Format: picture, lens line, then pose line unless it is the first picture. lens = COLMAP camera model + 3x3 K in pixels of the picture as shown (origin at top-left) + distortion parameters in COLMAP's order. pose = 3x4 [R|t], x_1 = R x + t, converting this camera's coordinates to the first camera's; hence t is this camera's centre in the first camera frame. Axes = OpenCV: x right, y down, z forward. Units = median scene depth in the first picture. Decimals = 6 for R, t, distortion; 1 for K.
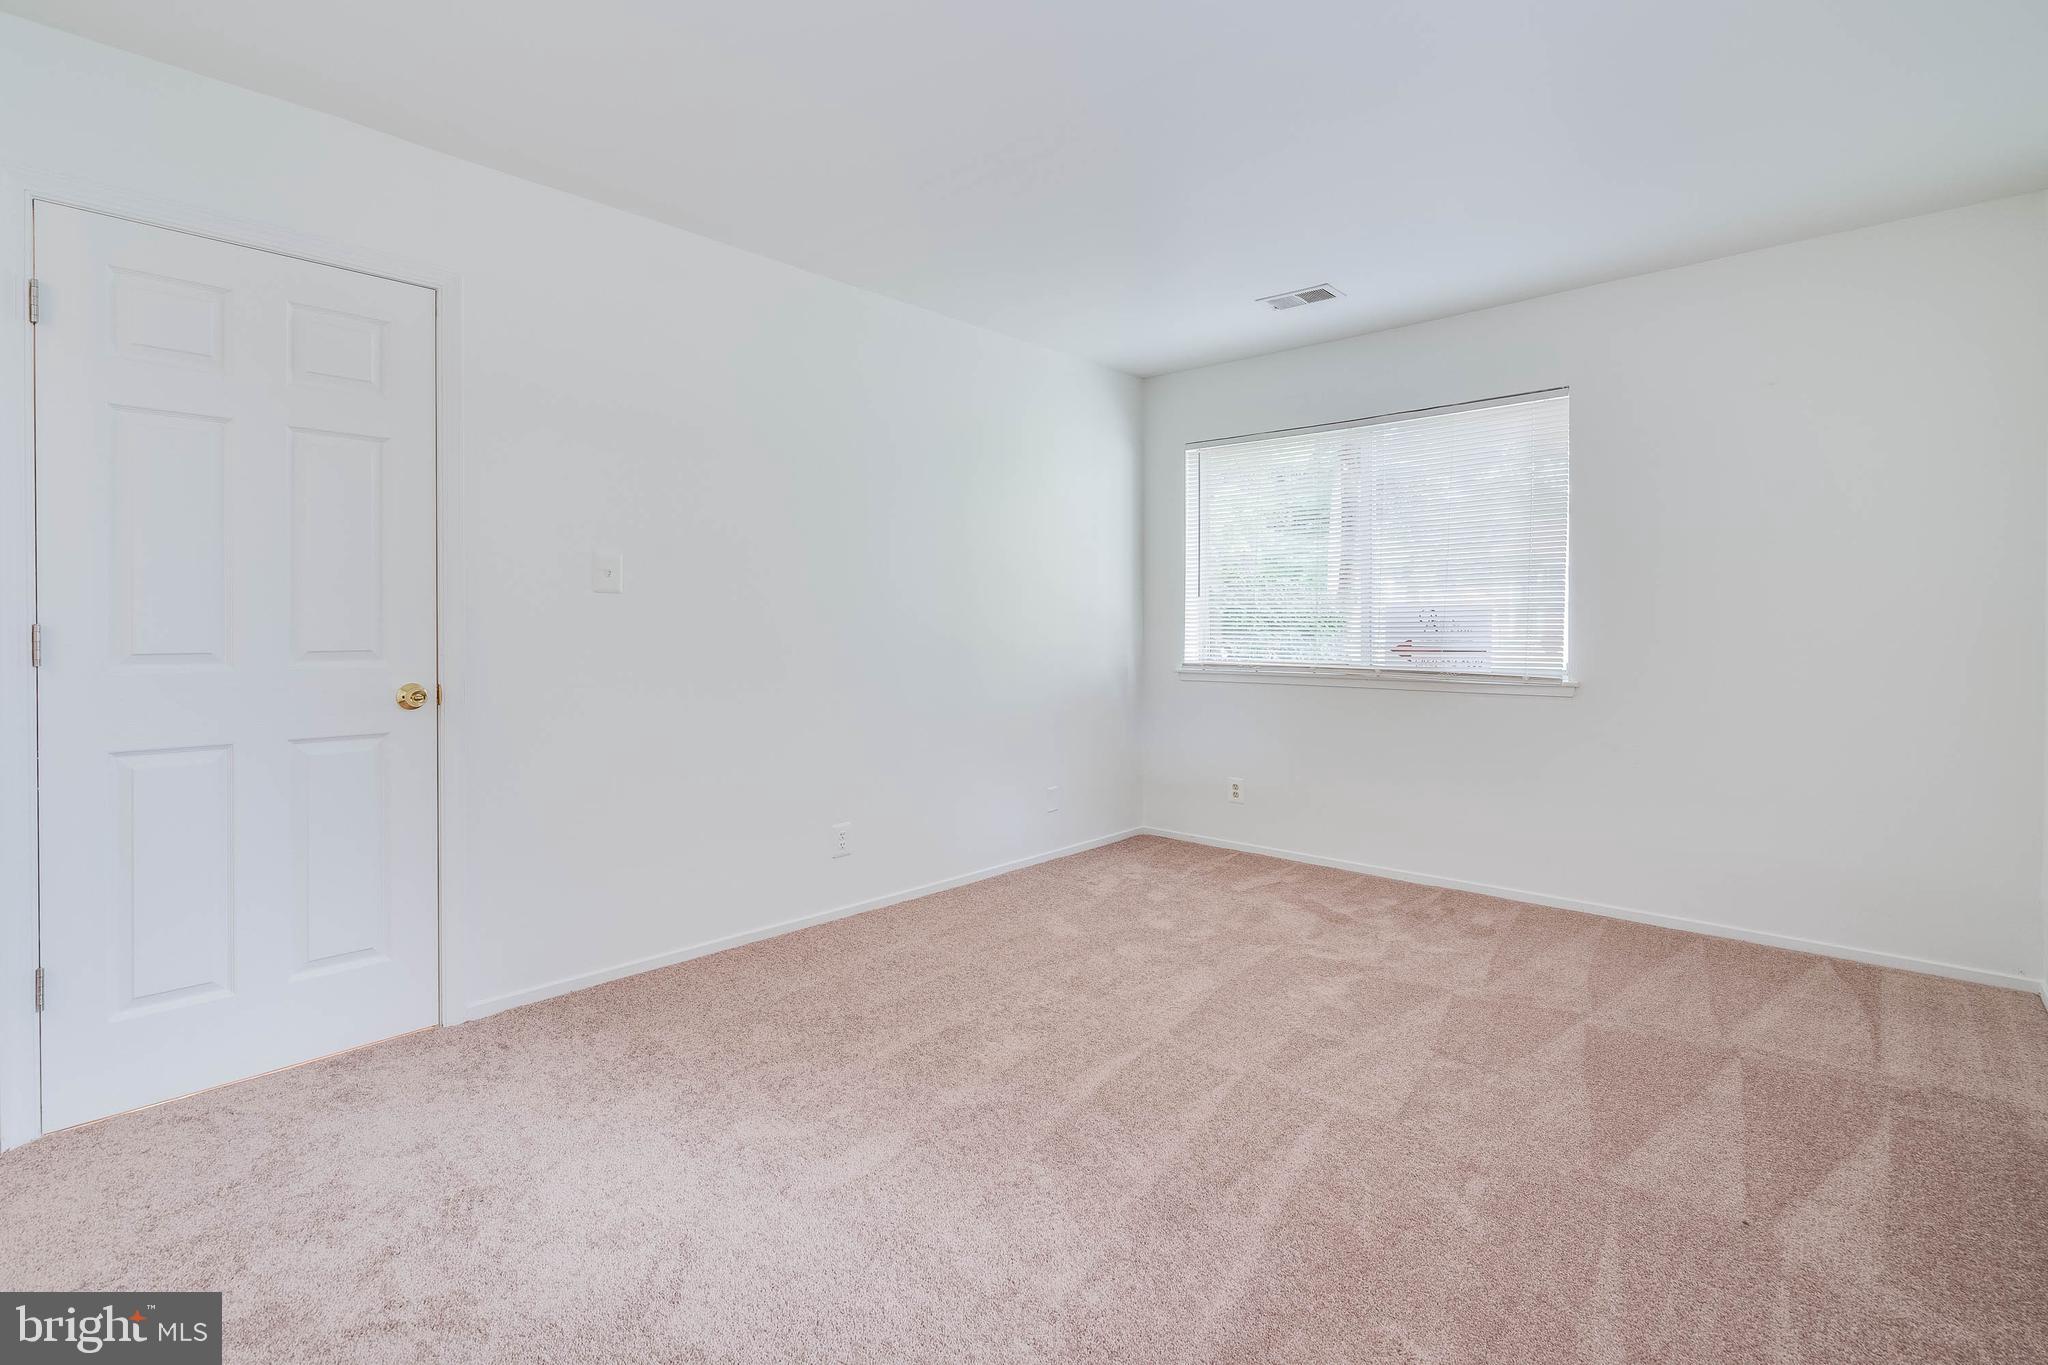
lens RADIAL K [[938.0, 0, 958.2], [0, 938.0, 630.7], [0, 0, 1]] dist [-0.008331, 0.002273]
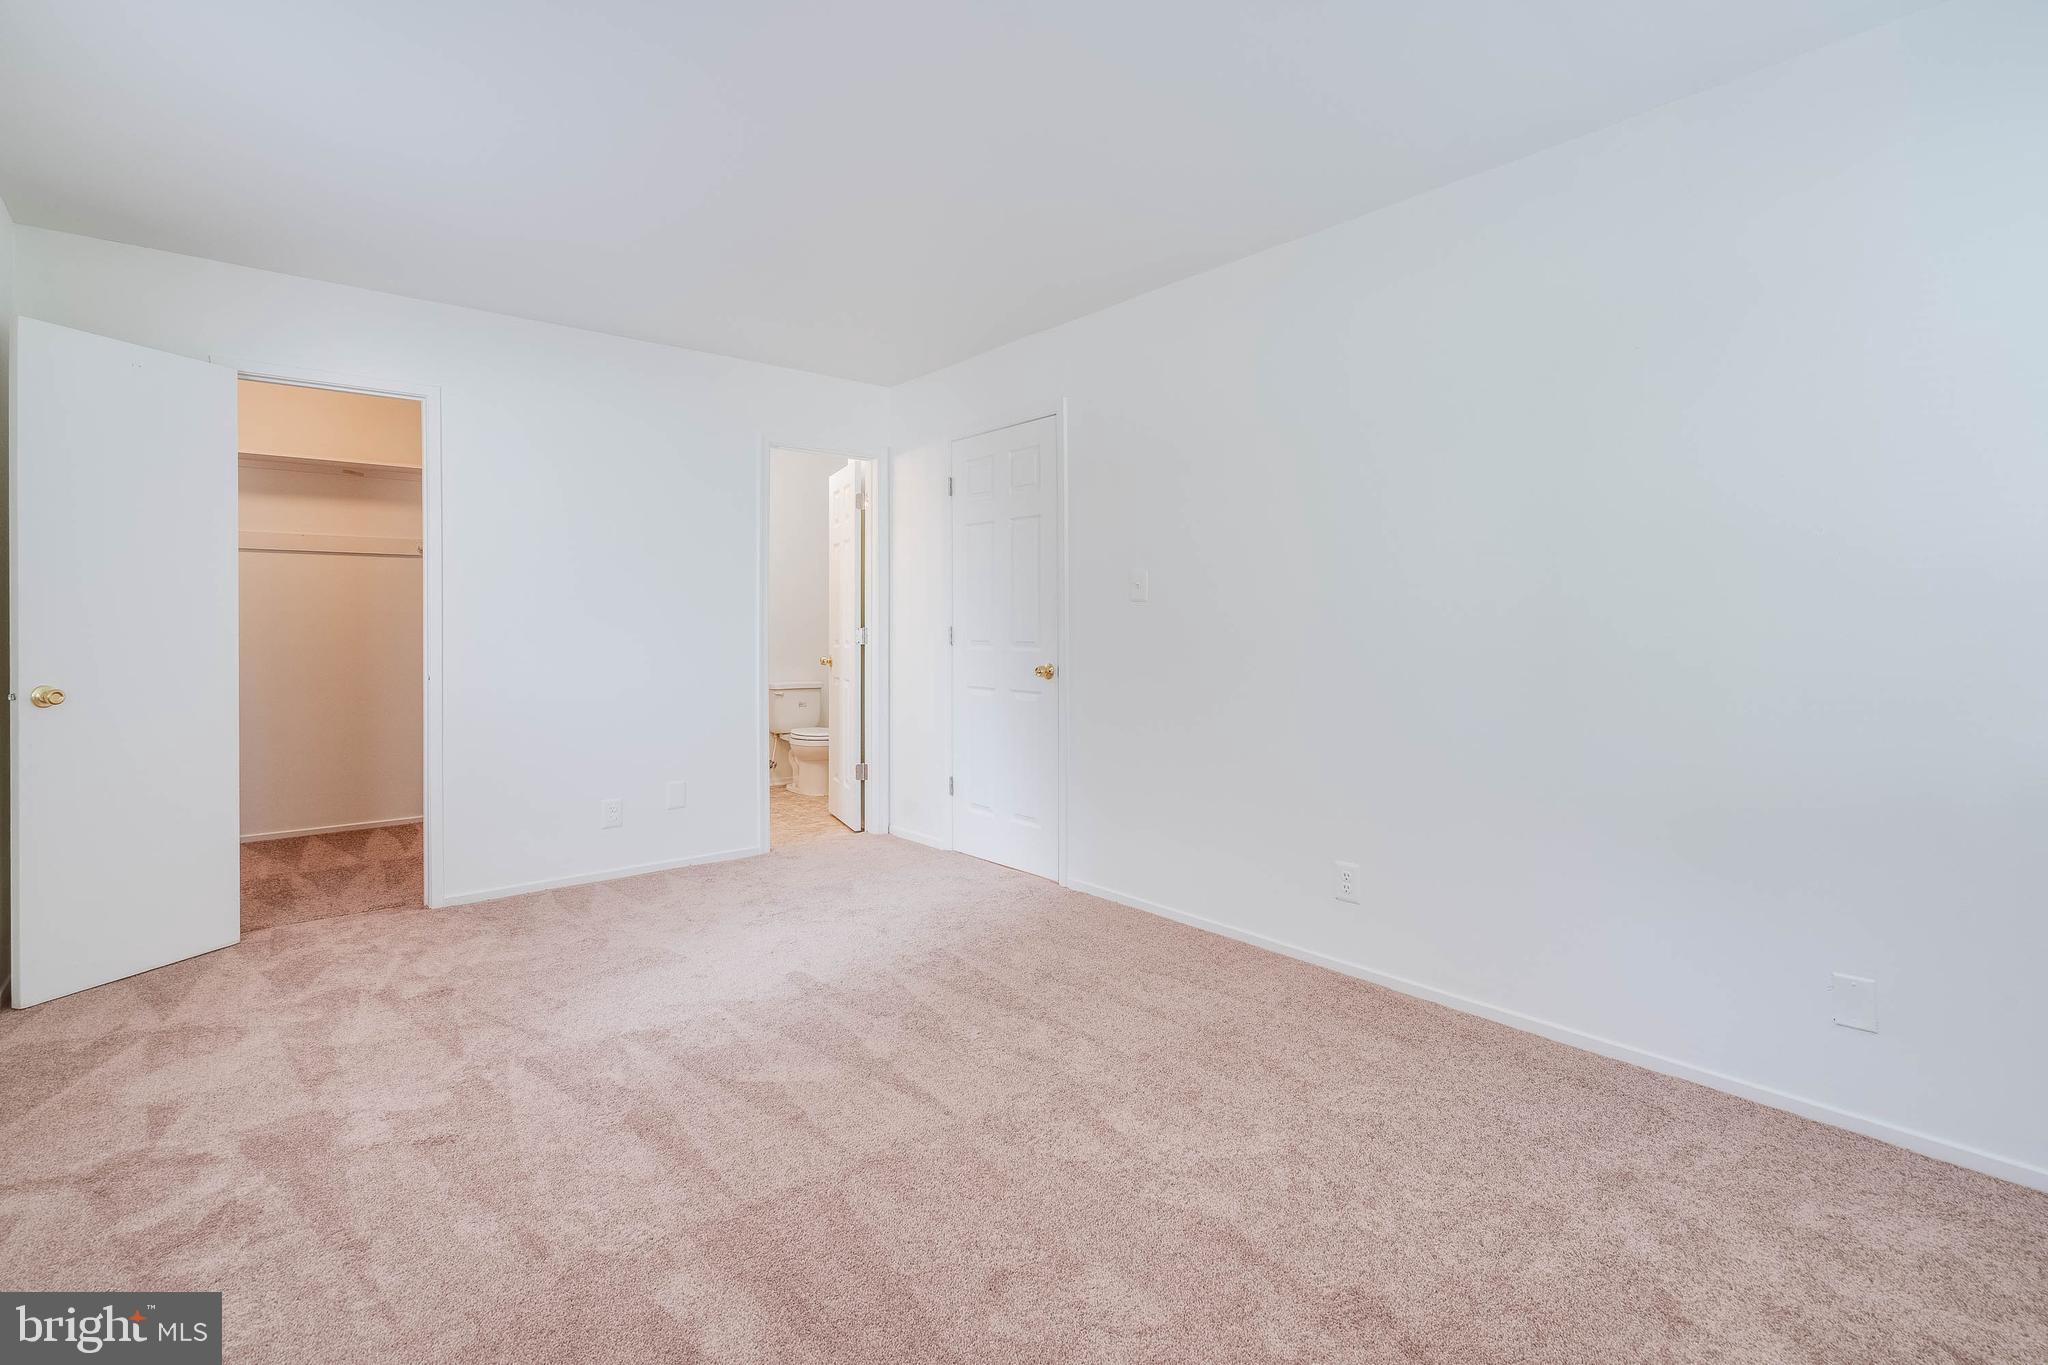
lens RADIAL K [[938.0, 0, 977.3], [0, 938.0, 640.5], [0, 0, 1]] dist [-0.008331, 0.002273]
pose [[-0.111243, 0.009680, -0.993746, 1.042612], [-0.012037, 0.999866, 0.011087, 0.000678], [0.993720, 0.013195, -0.111112, 1.058273]]
